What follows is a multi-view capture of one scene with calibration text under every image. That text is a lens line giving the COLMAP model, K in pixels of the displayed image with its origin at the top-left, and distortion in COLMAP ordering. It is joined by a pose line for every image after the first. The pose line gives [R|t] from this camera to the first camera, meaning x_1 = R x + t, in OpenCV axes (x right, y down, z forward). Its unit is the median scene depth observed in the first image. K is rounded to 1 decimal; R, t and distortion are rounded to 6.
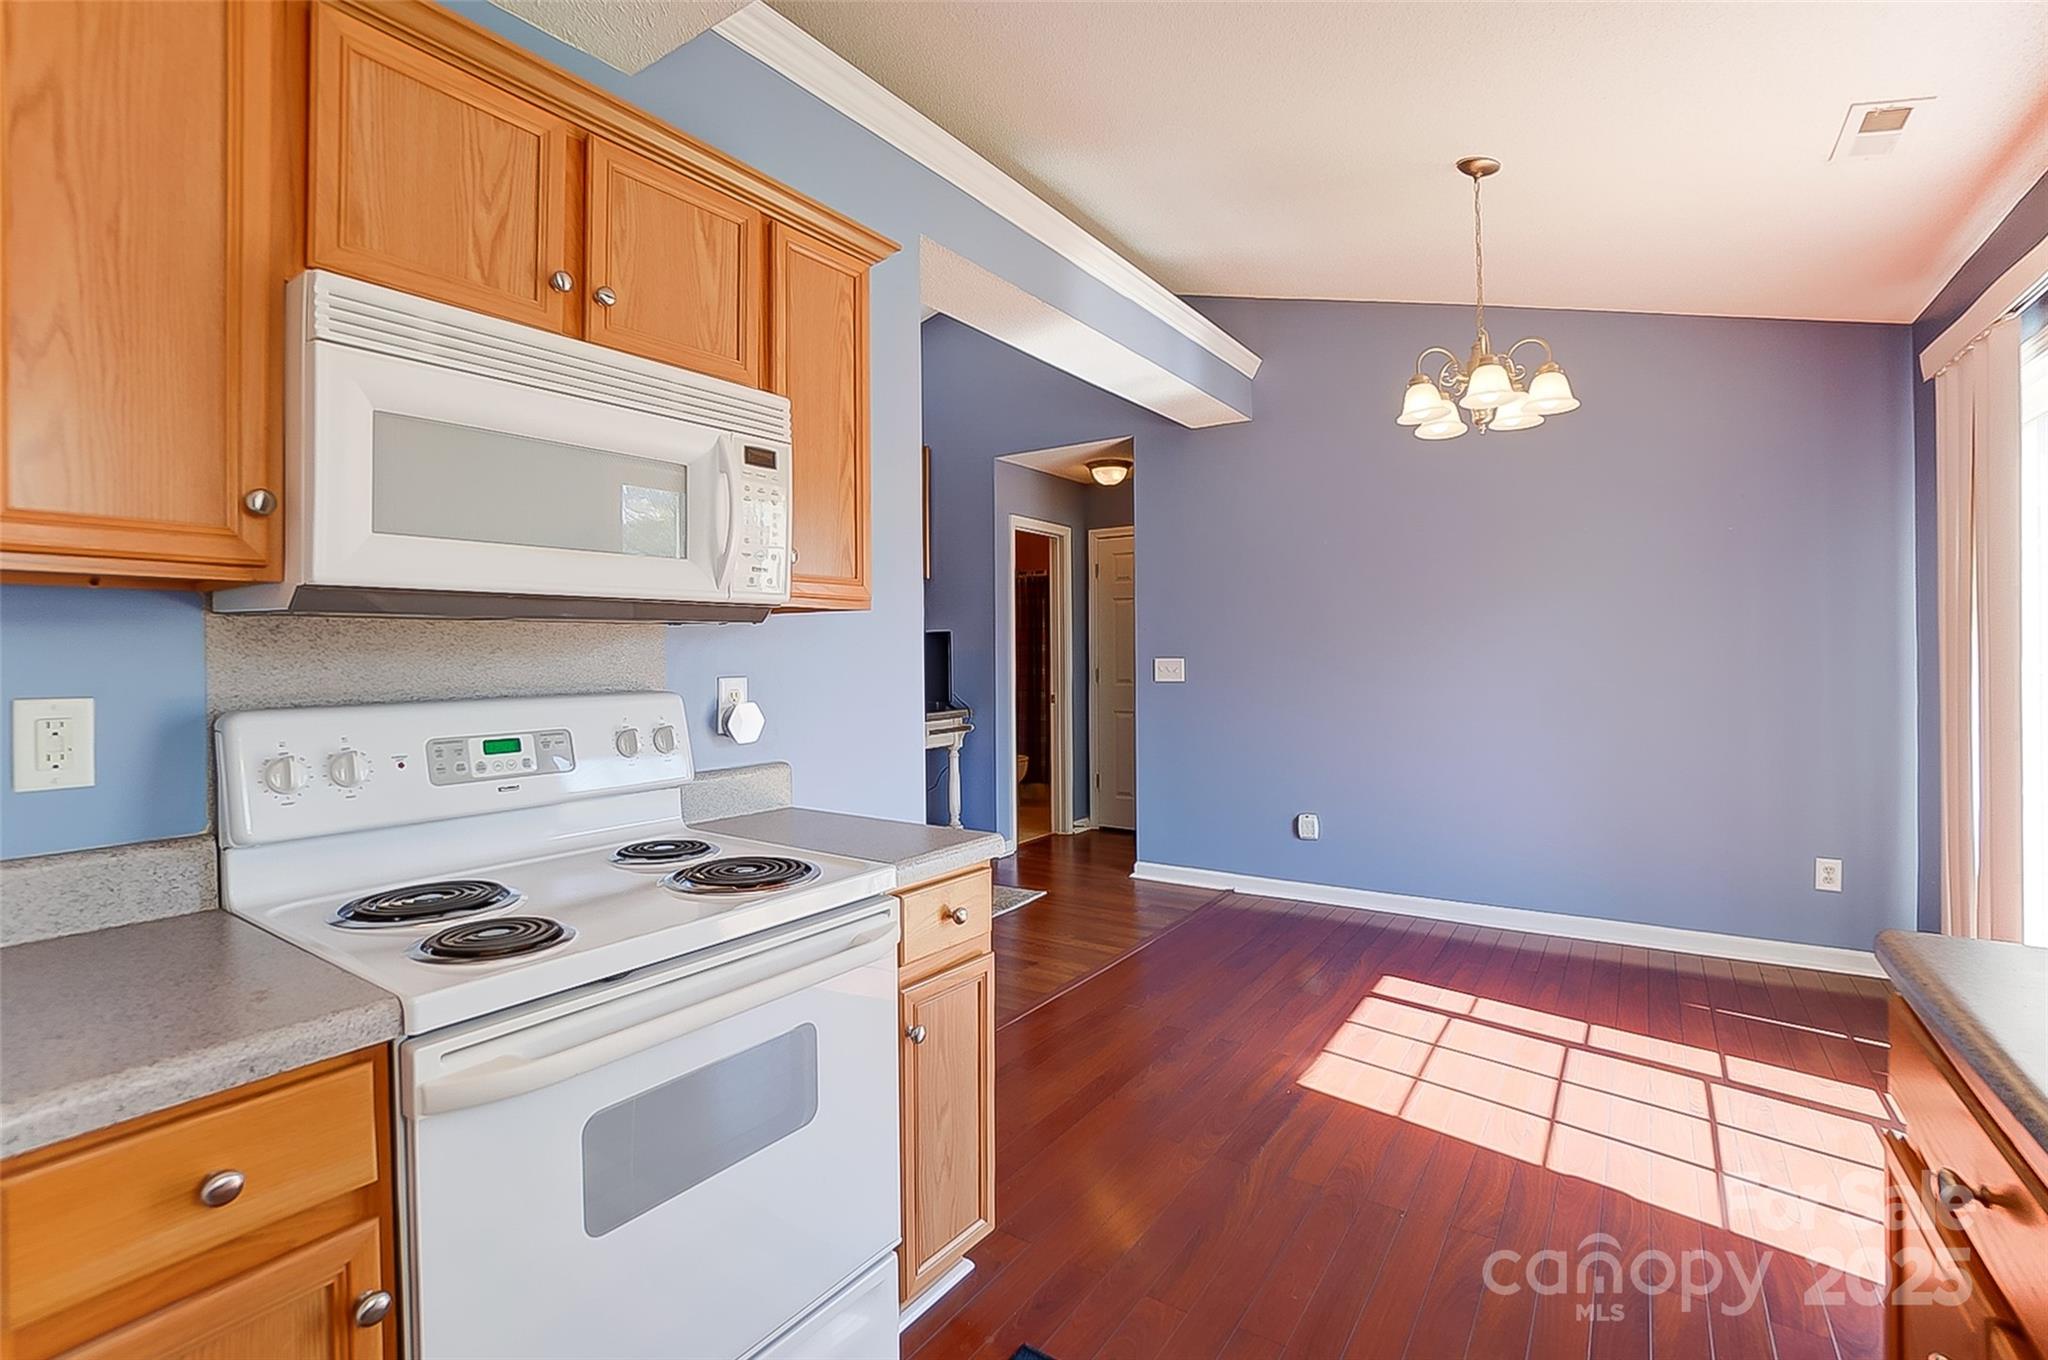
lens RADIAL K [[935.5, 0, 1024.0], [0, 935.5, 654.1], [0, 0, 1]] dist [-0.056472, 0.021238]
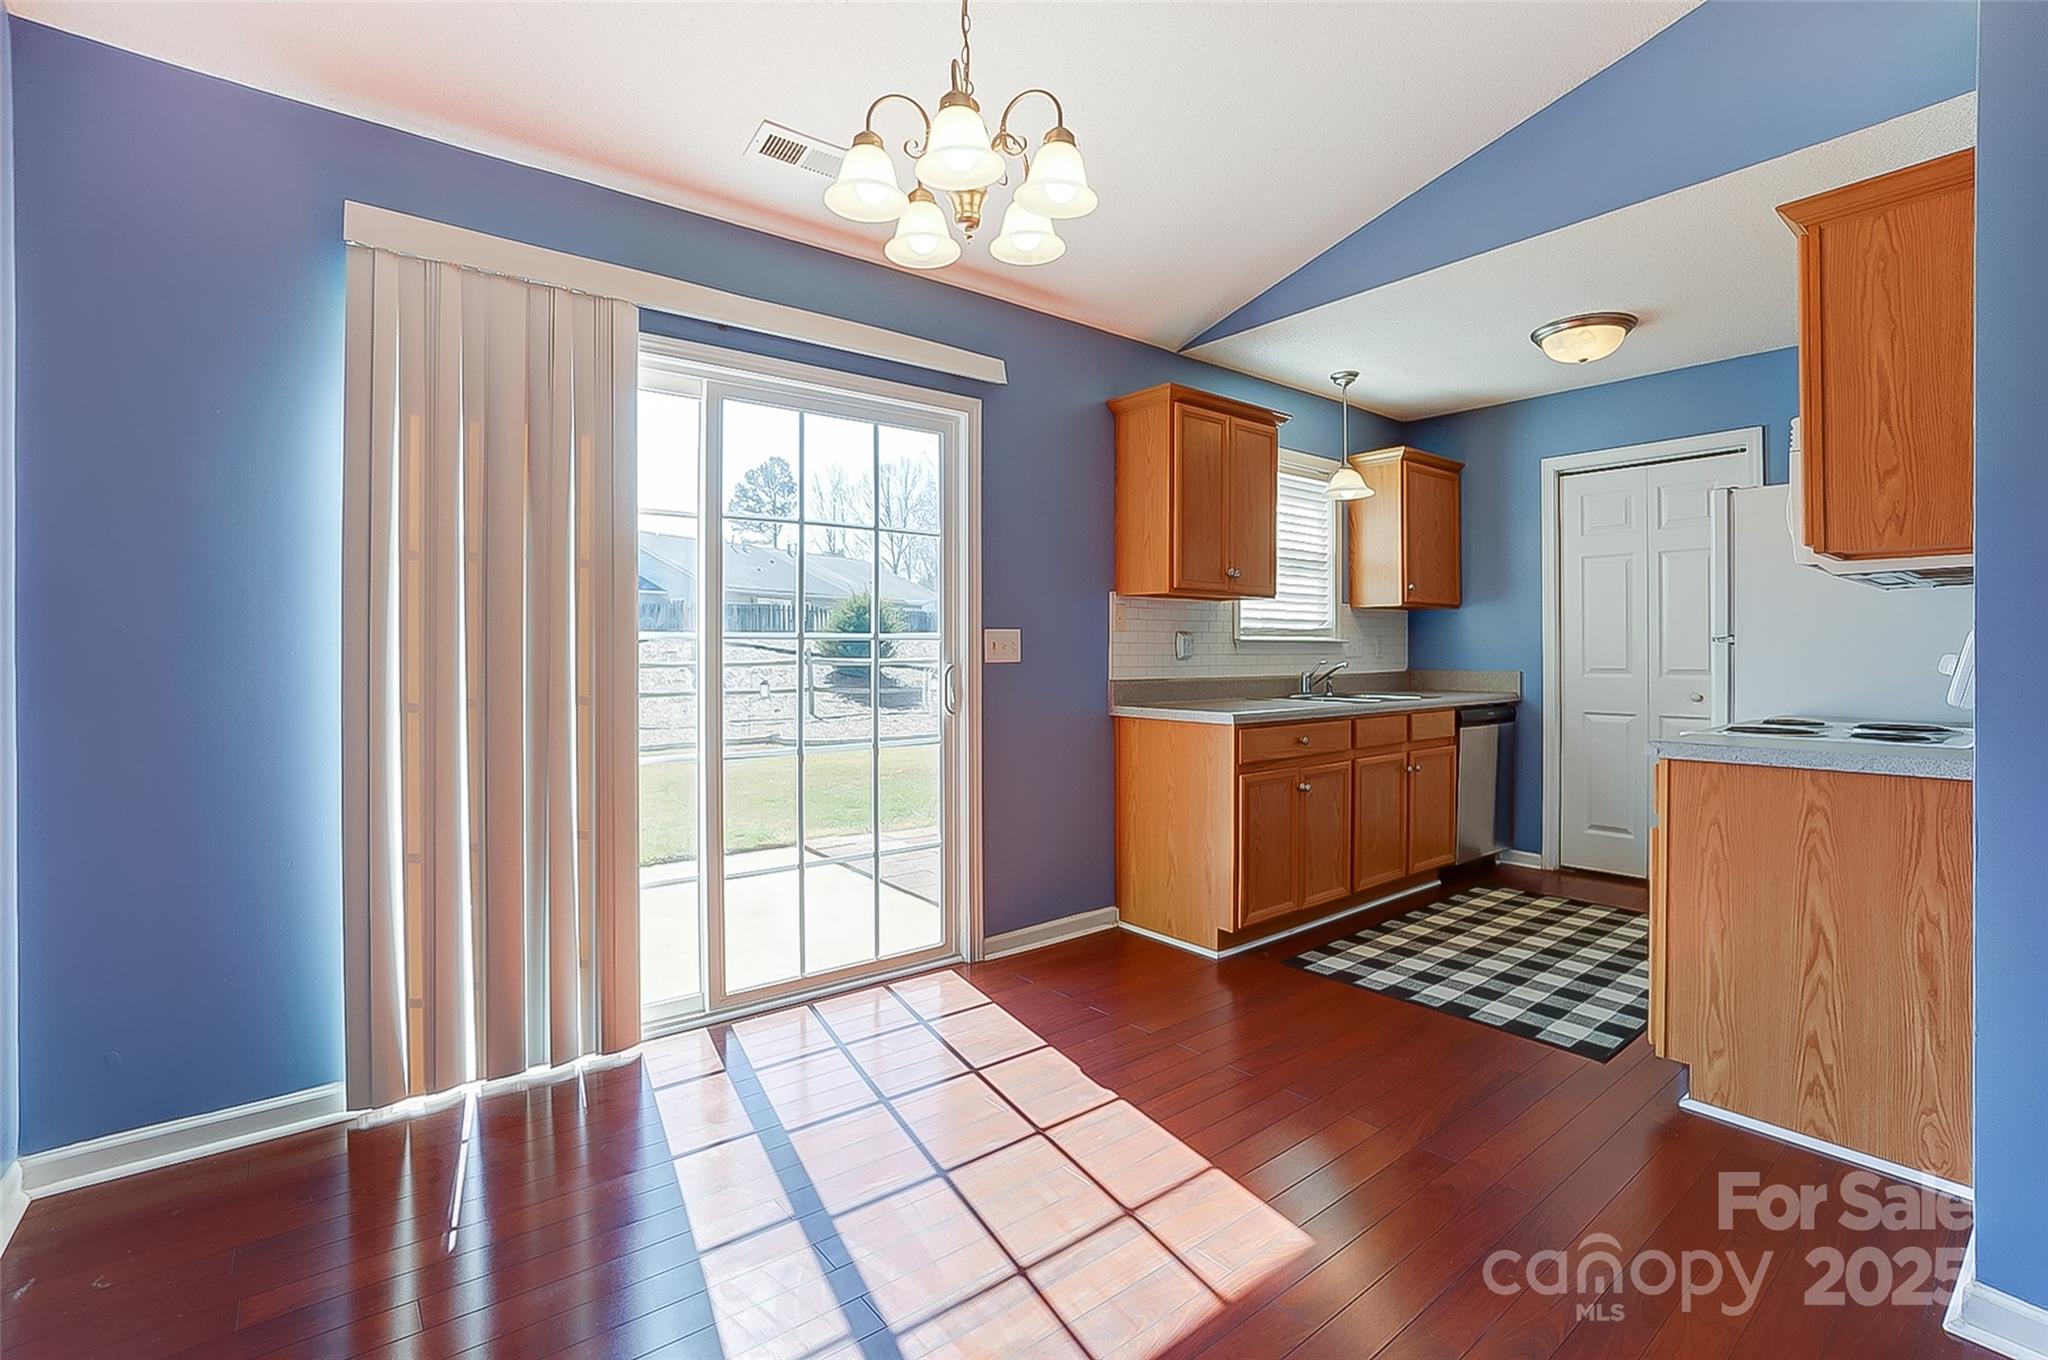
lens RADIAL K [[935.5, 0, 1024.0], [0, 935.5, 654.1], [0, 0, 1]] dist [-0.056472, 0.021238]
pose [[-0.960135, 0.011016, 0.279320, 0.397912], [0.011063, 0.999938, -0.001408, 0.056537], [-0.279319, 0.001738, -0.960197, 2.168085]]
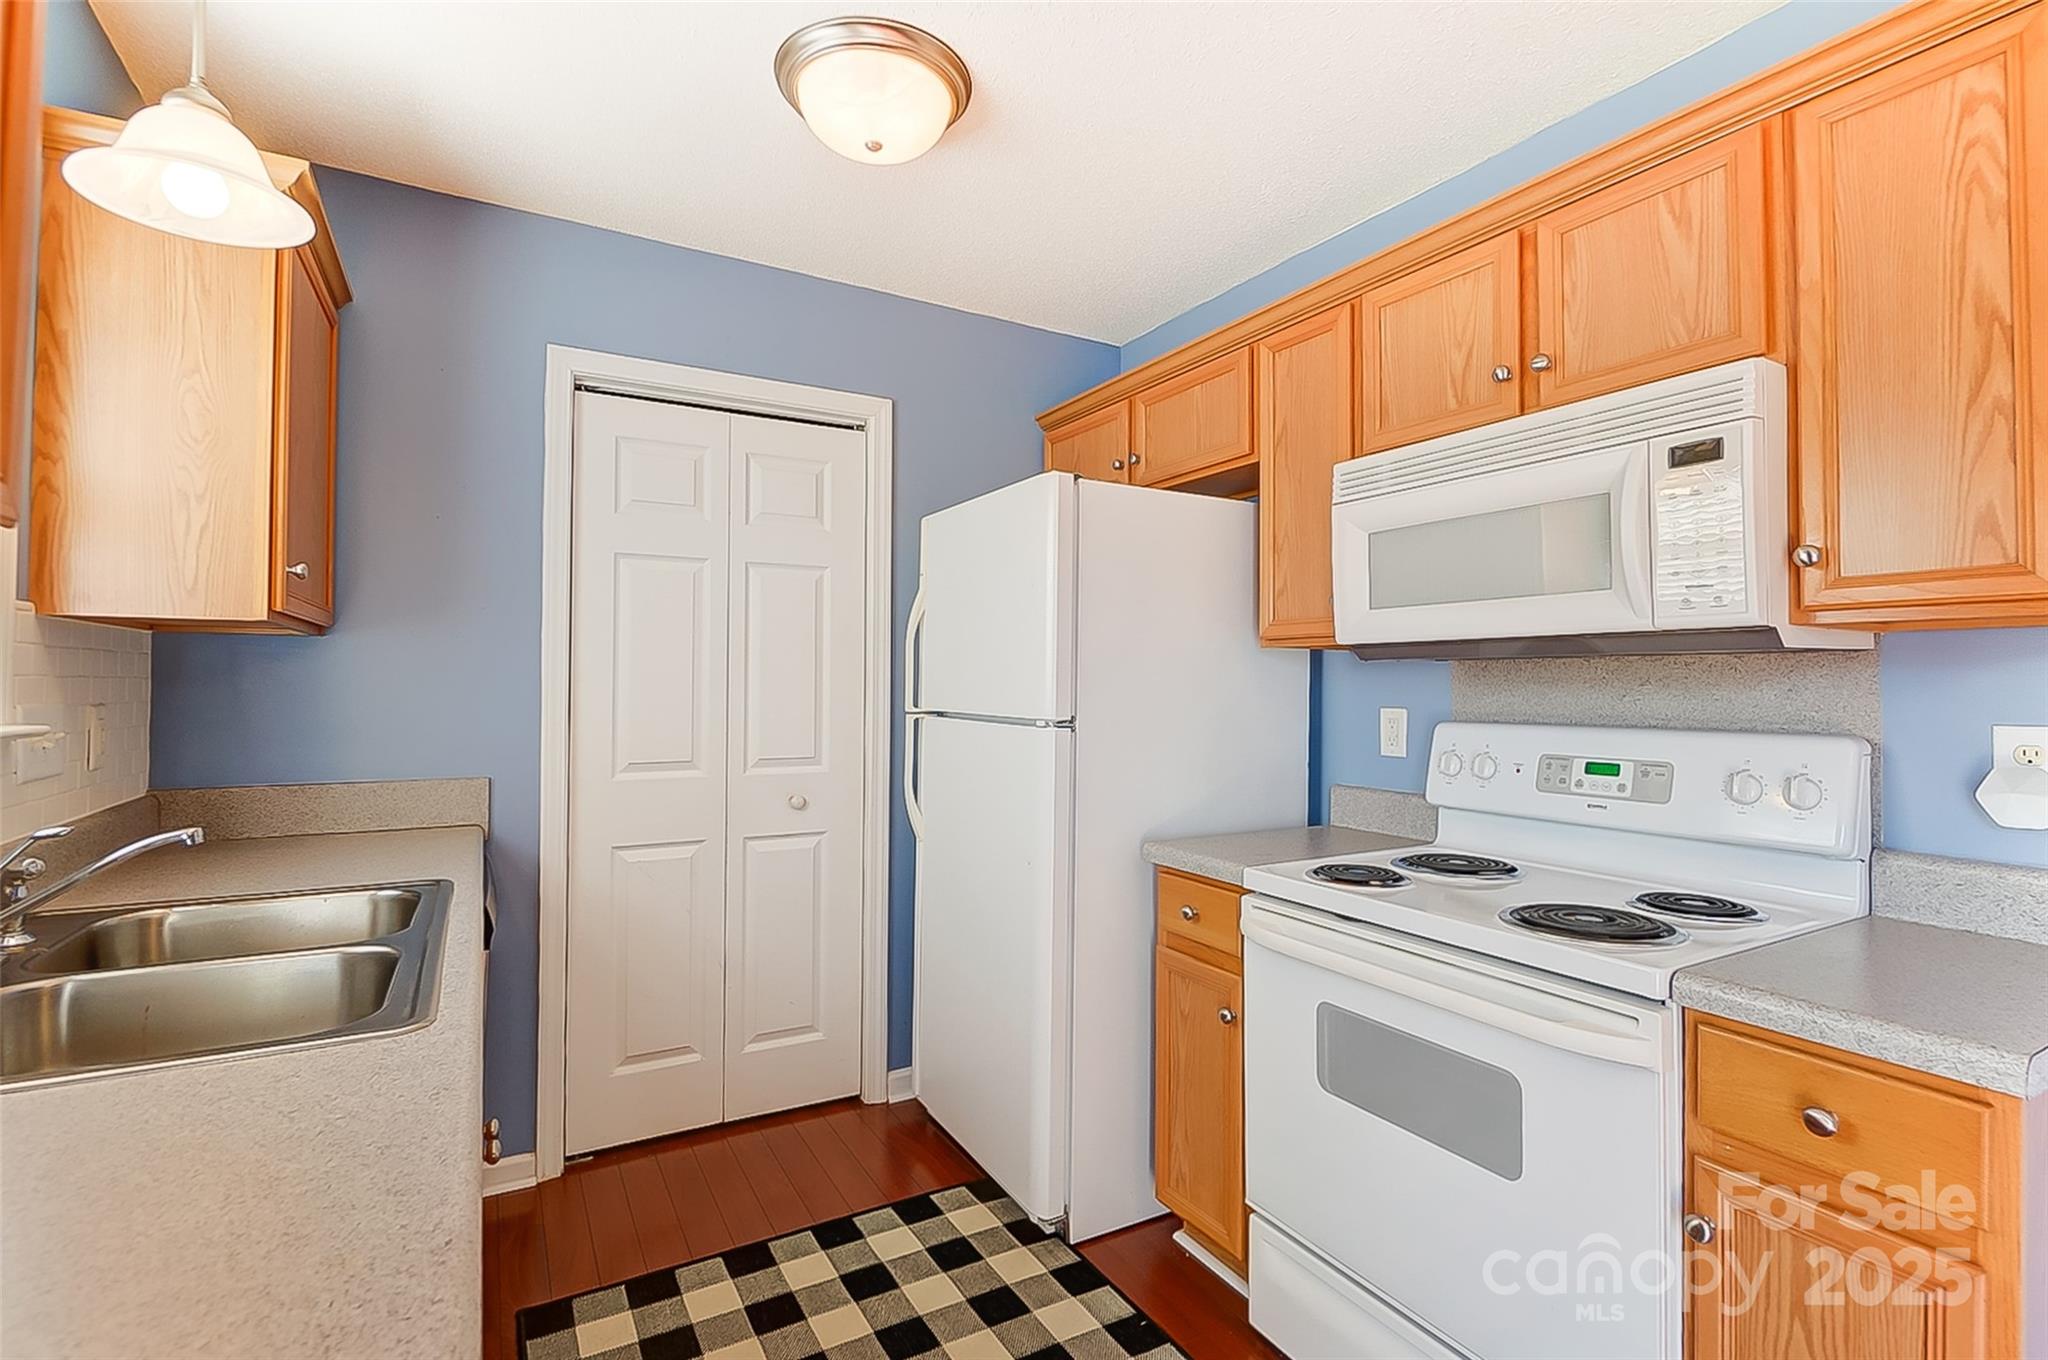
lens RADIAL K [[943.1, 0, 1023.3], [0, 943.1, 666.7], [0, 0, 1]] dist [0.002899, -0.005703]
pose [[-0.429255, -0.009059, -0.903138, 0.582737], [-0.000815, 0.999953, -0.009642, -0.009374], [0.903183, -0.003403, -0.429242, 0.648546]]
